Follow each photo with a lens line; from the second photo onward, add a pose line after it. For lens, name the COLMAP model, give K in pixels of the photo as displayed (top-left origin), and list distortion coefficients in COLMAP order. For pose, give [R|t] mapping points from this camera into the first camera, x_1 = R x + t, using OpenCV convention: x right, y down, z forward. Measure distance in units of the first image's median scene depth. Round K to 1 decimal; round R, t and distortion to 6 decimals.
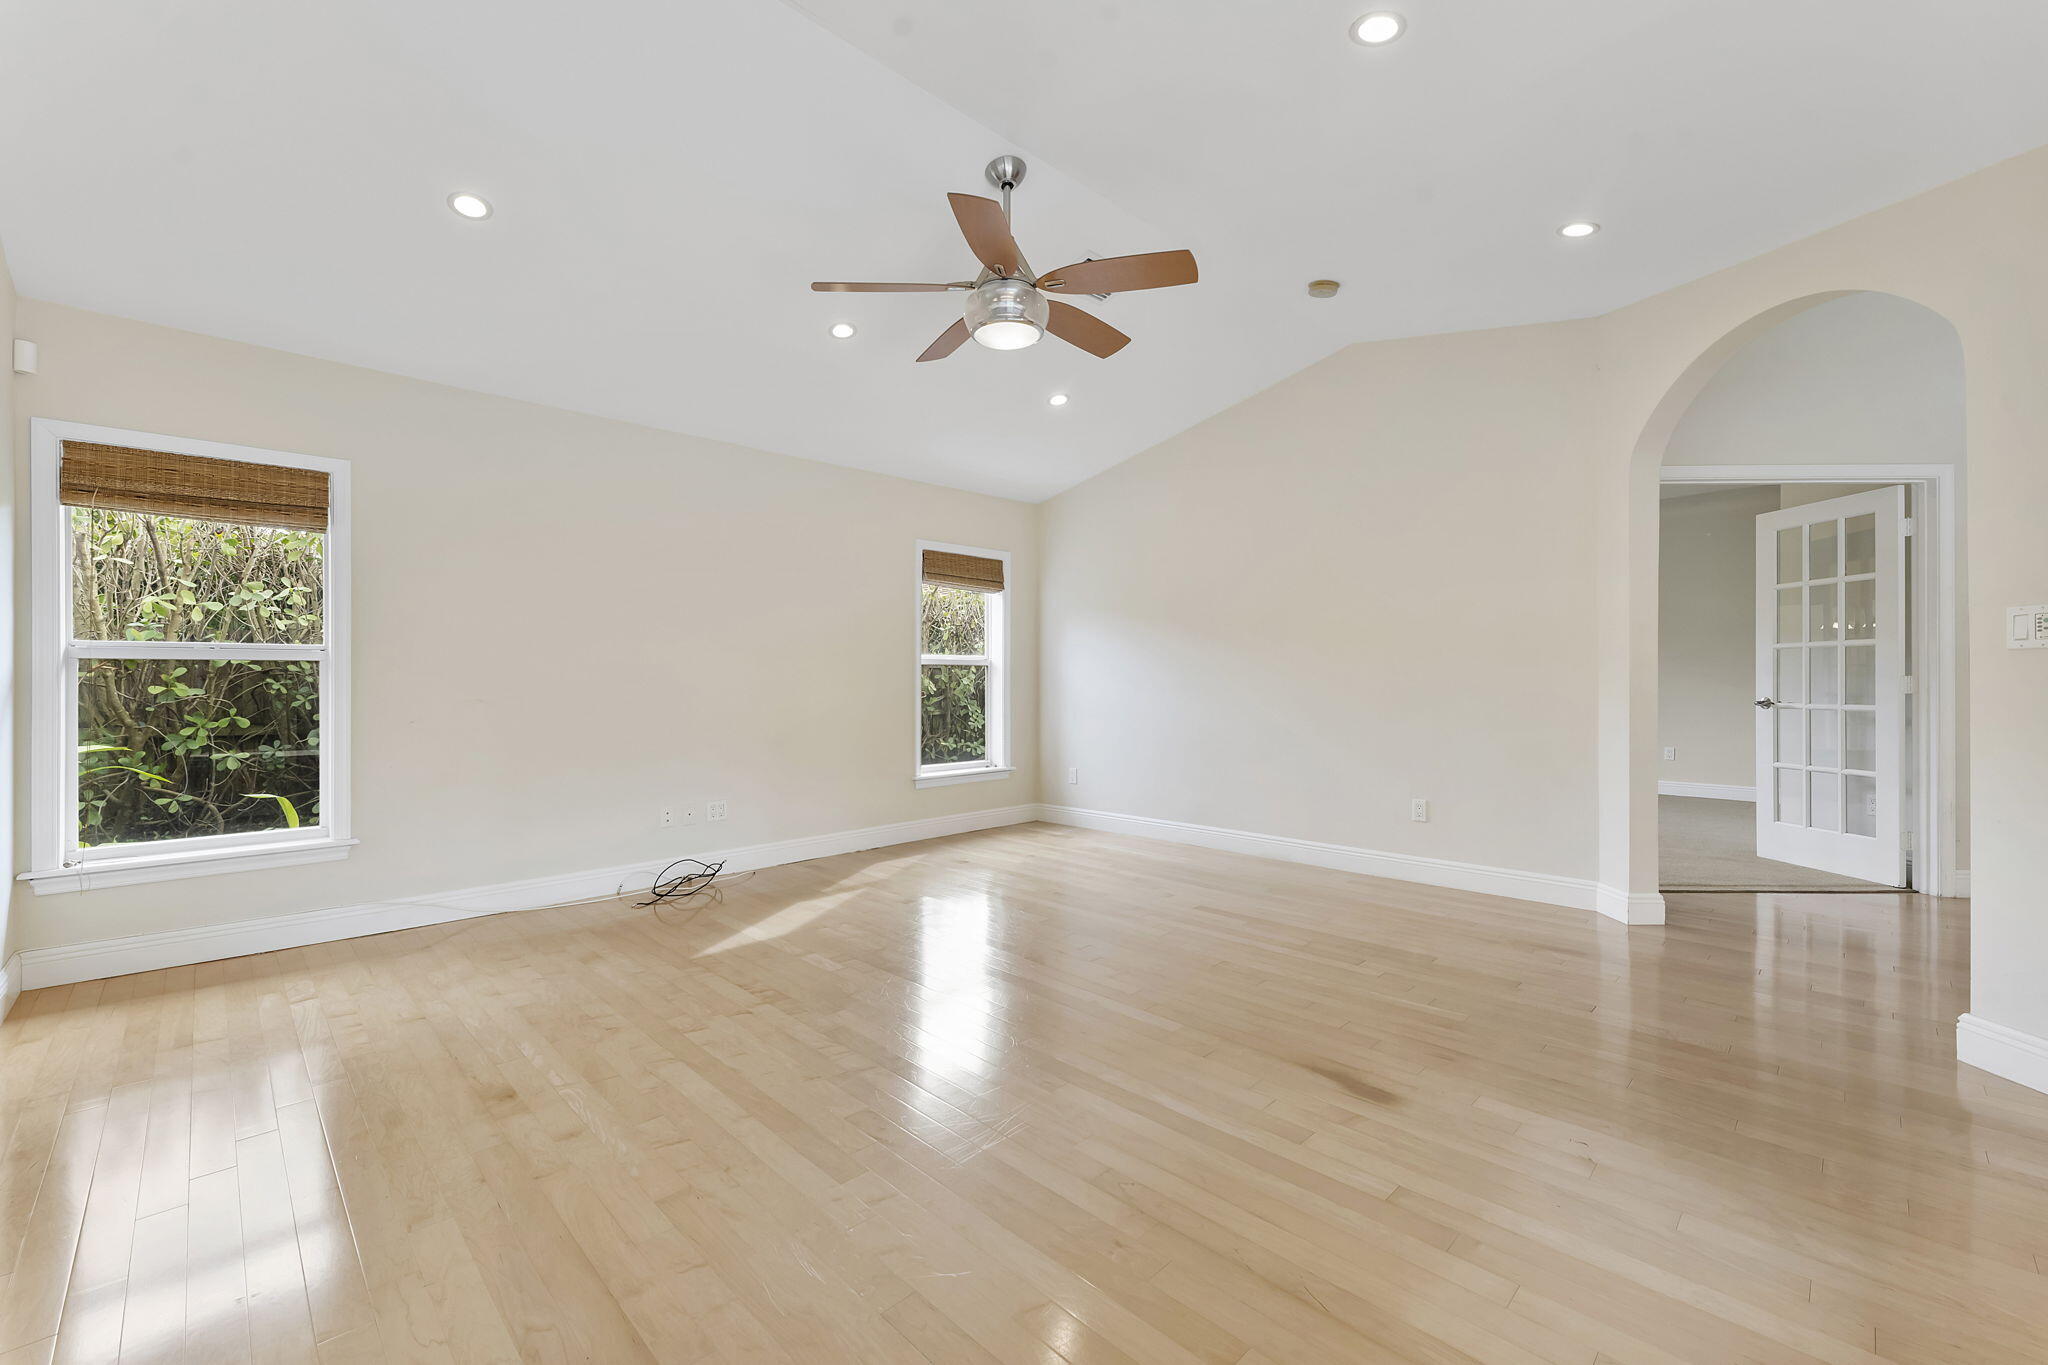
lens RADIAL K [[830.7, 0, 1013.1], [0, 830.7, 691.8], [0, 0, 1]] dist [0.003307, 0.000019]
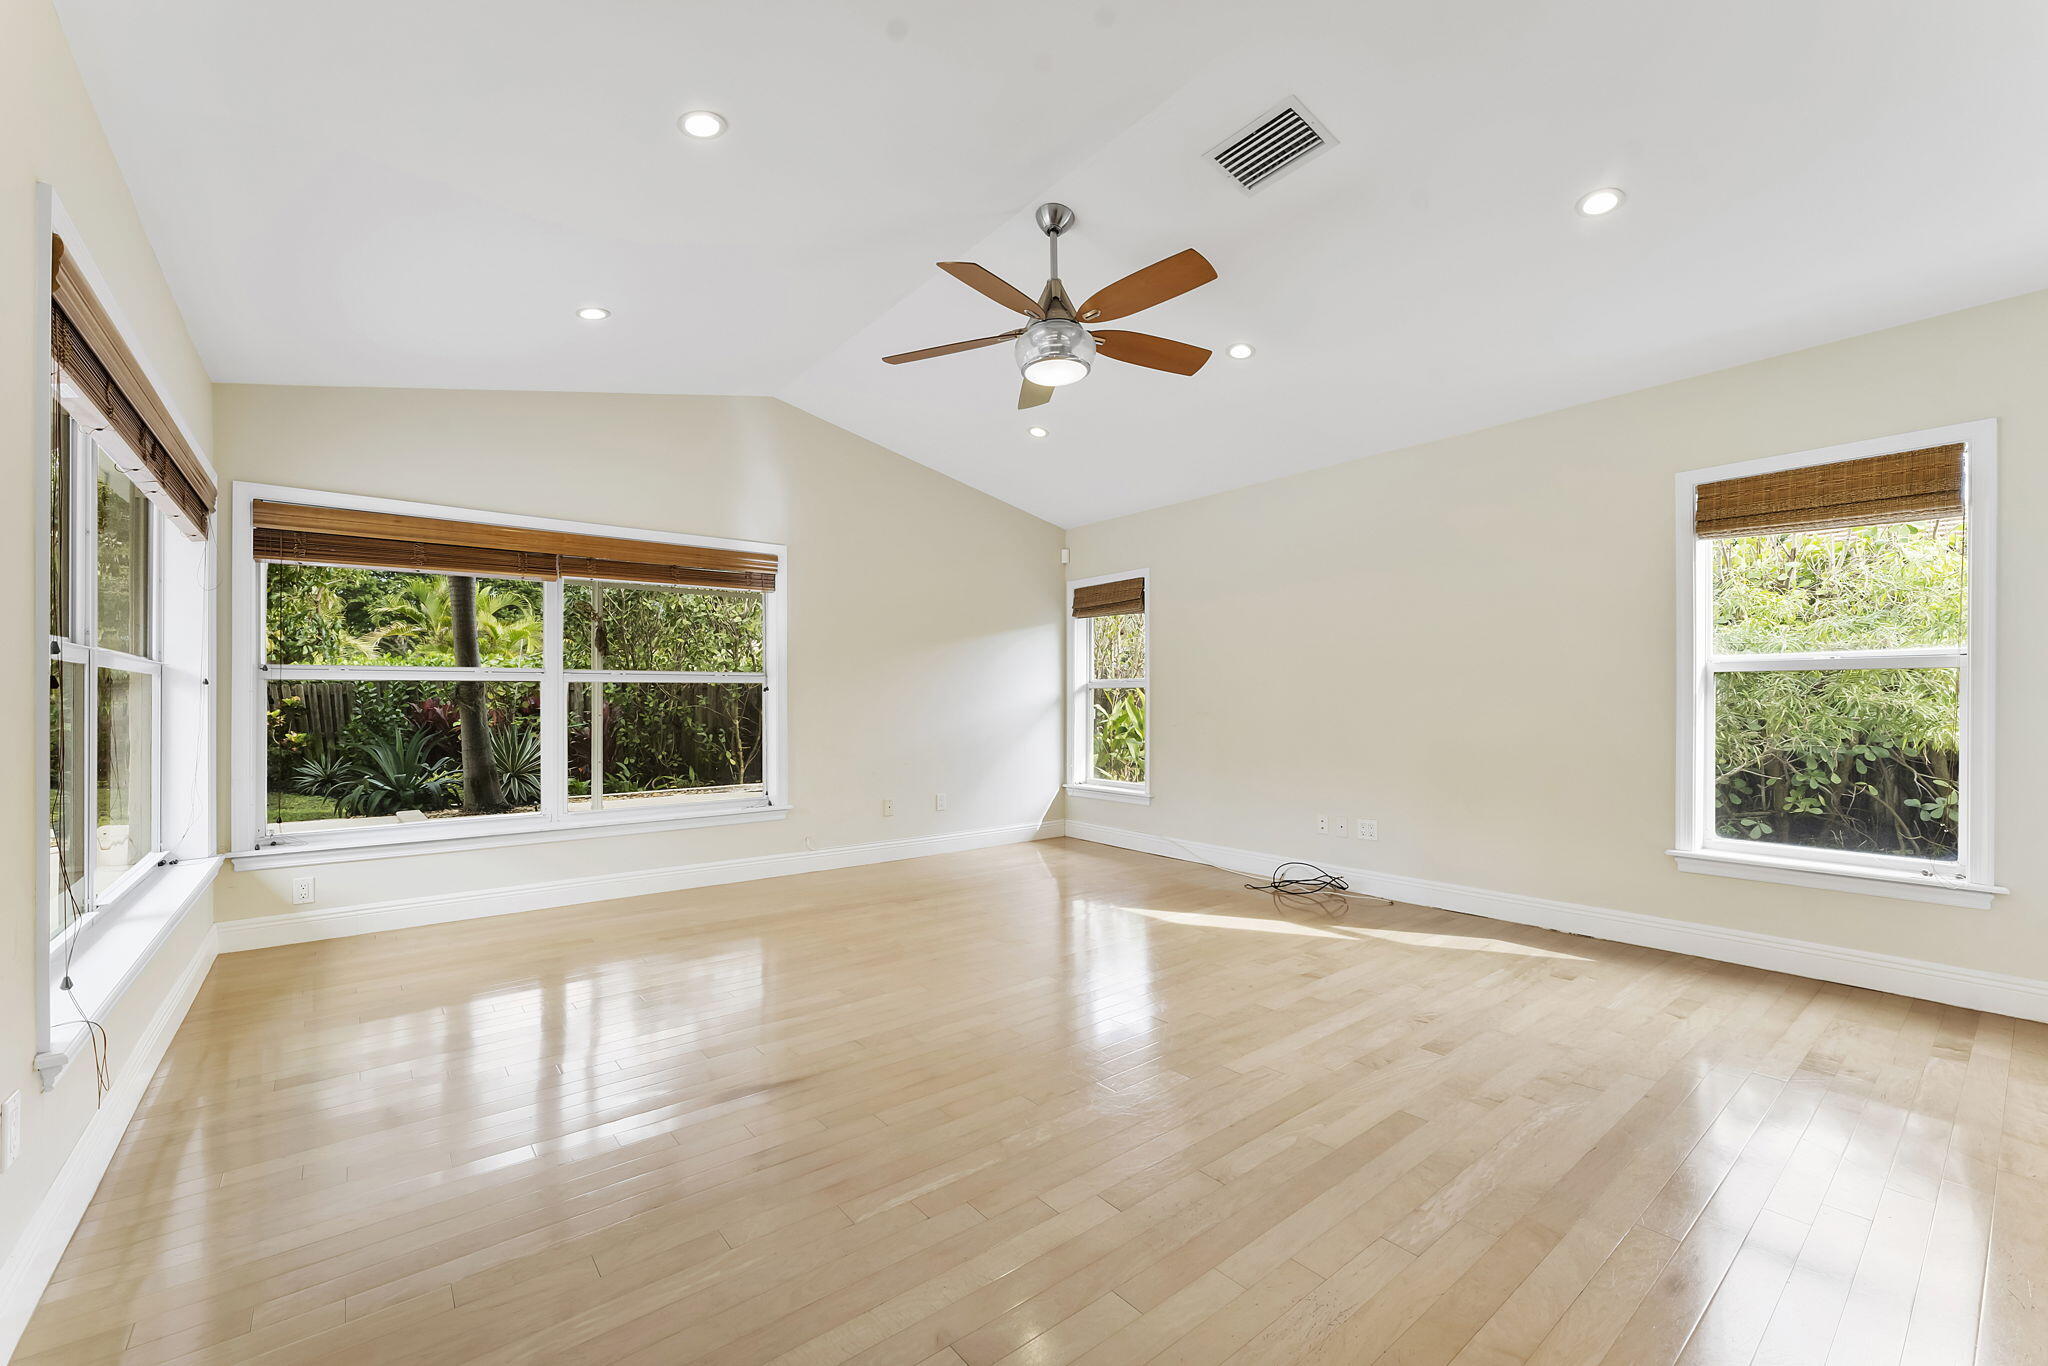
lens RADIAL K [[830.7, 0, 1013.1], [0, 830.7, 692.3], [0, 0, 1]] dist [0.003307, 0.000019]
pose [[-0.093225, -0.003383, -0.995639, 0.704511], [-0.008812, 0.999958, -0.002573, -0.015817], [0.995606, 0.008534, -0.093251, 0.699366]]
